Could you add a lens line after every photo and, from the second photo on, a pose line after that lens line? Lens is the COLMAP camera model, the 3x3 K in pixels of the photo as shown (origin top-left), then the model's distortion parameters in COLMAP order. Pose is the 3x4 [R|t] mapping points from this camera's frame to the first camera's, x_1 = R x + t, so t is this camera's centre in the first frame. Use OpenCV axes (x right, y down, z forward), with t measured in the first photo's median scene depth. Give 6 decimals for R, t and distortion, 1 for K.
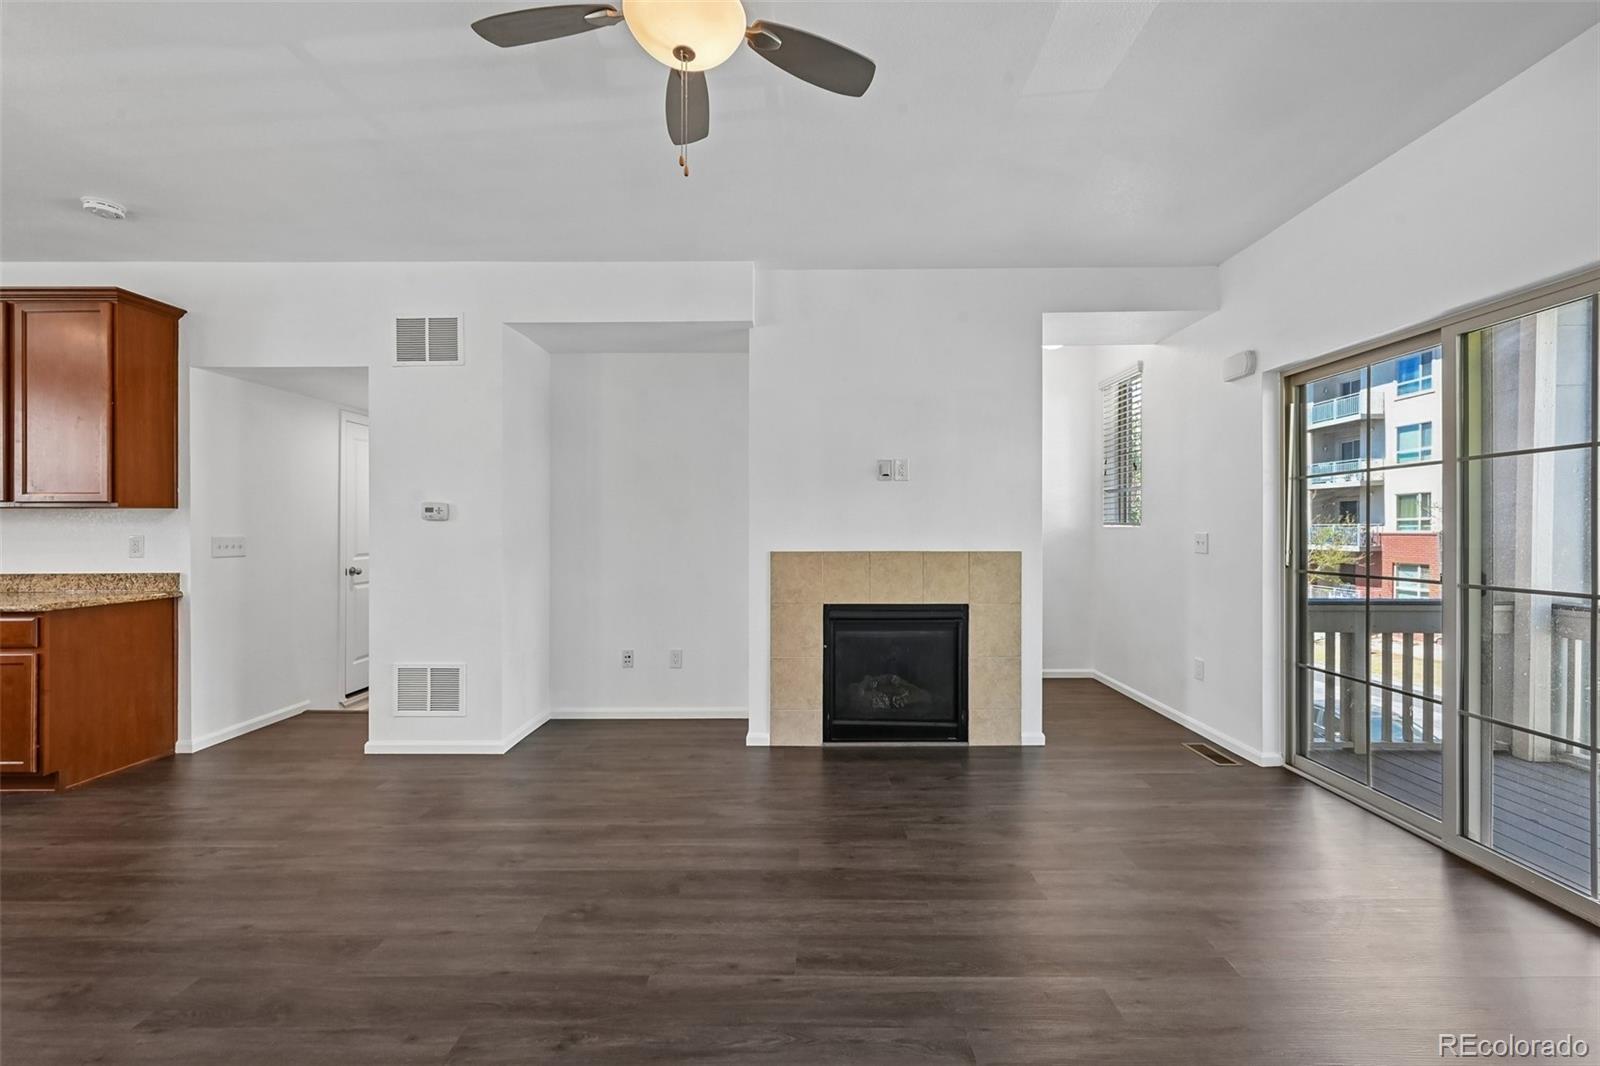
lens RADIAL K [[648.1, 0, 806.9], [0, 648.1, 535.3], [0, 0, 1]] dist [0.002603, -0.000659]
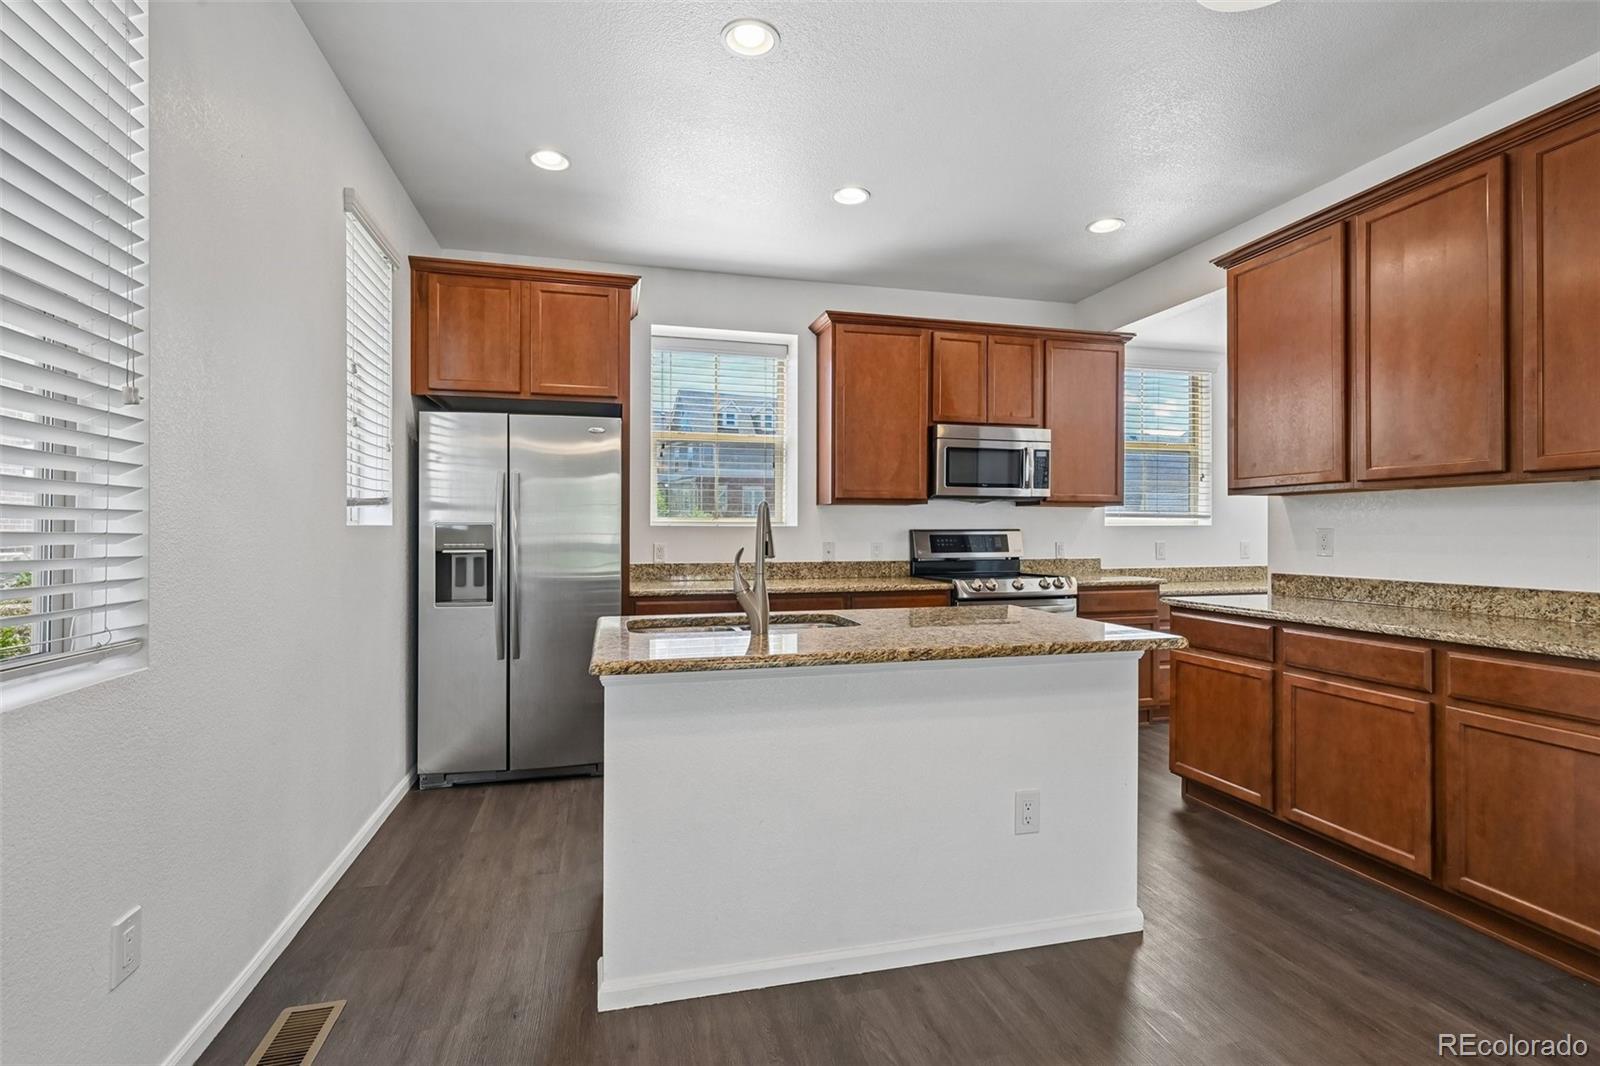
lens RADIAL K [[741.6, 0, 804.0], [0, 741.6, 526.5], [0, 0, 1]] dist [0.002218, 0.000585]
pose [[0.260389, -0.003279, -0.965498, -0.649440], [-0.009053, 0.999942, -0.005838, 0.009826], [0.965461, 0.010260, 0.260344, 0.144759]]
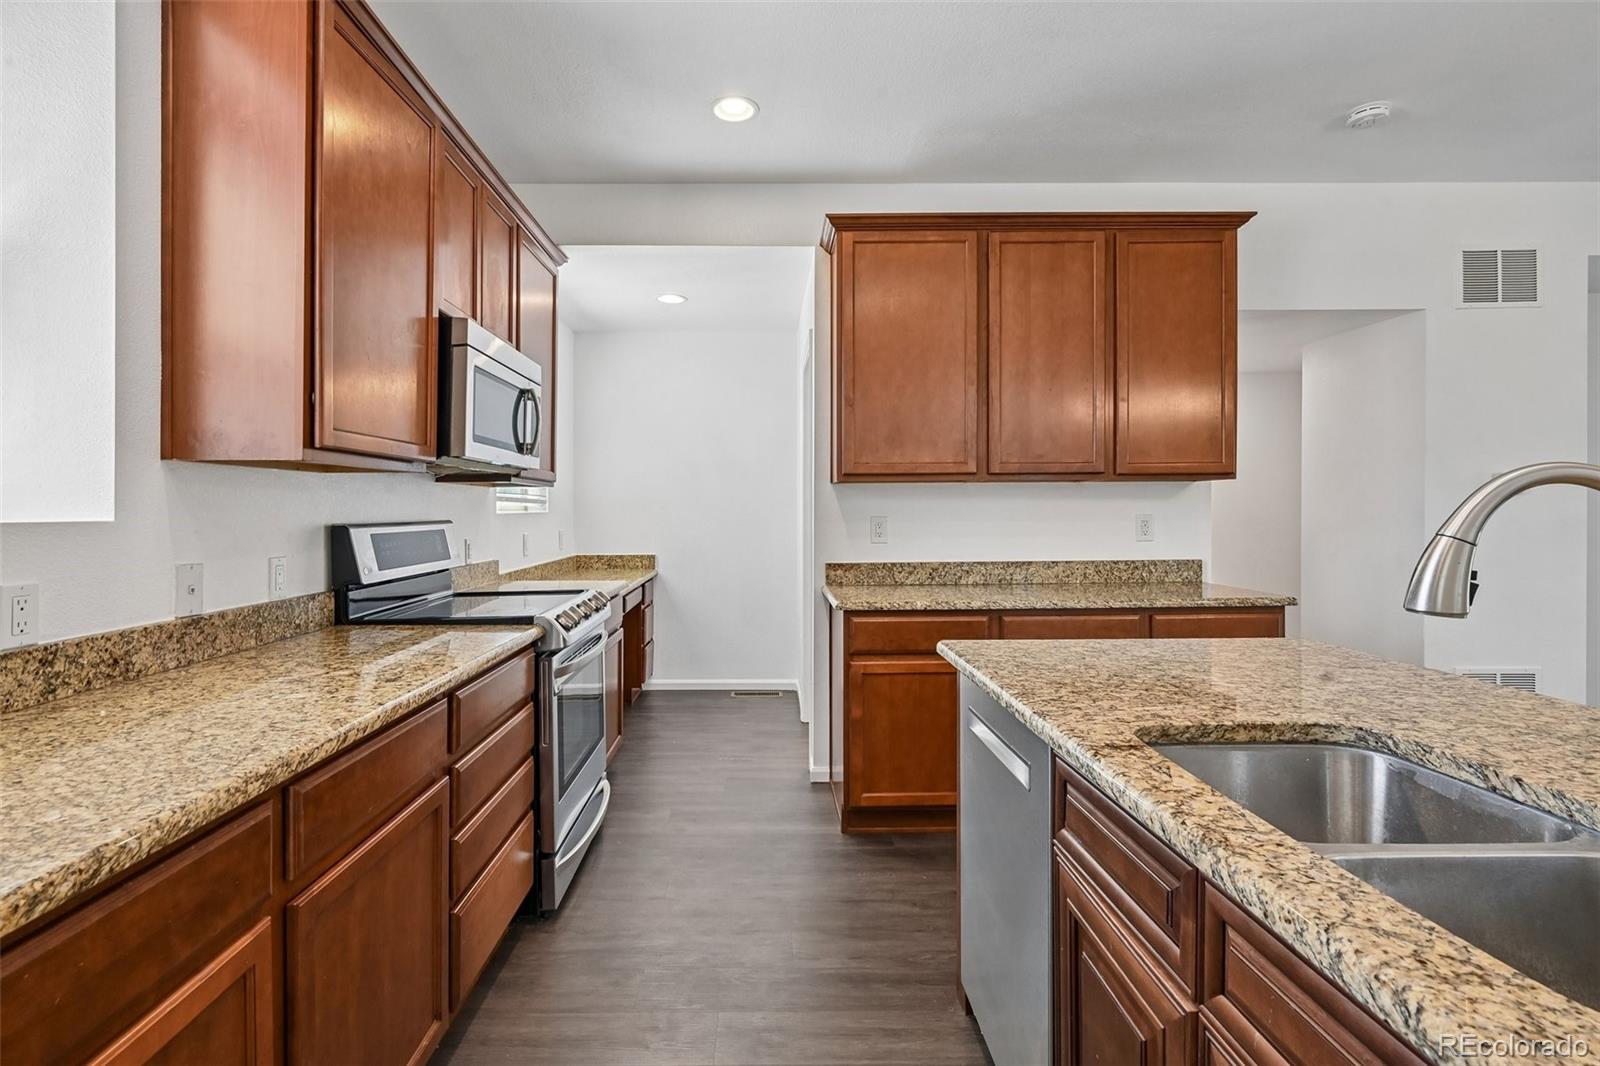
lens RADIAL K [[741.6, 0, 767.5], [0, 741.6, 504.9], [0, 0, 1]] dist [0.002218, 0.000585]
pose [[0.999992, -0.004118, 0.000113, -1.502120], [0.004119, 0.999846, -0.017055, 0.002262], [-0.000043, 0.017055, 0.999855, 0.056144]]
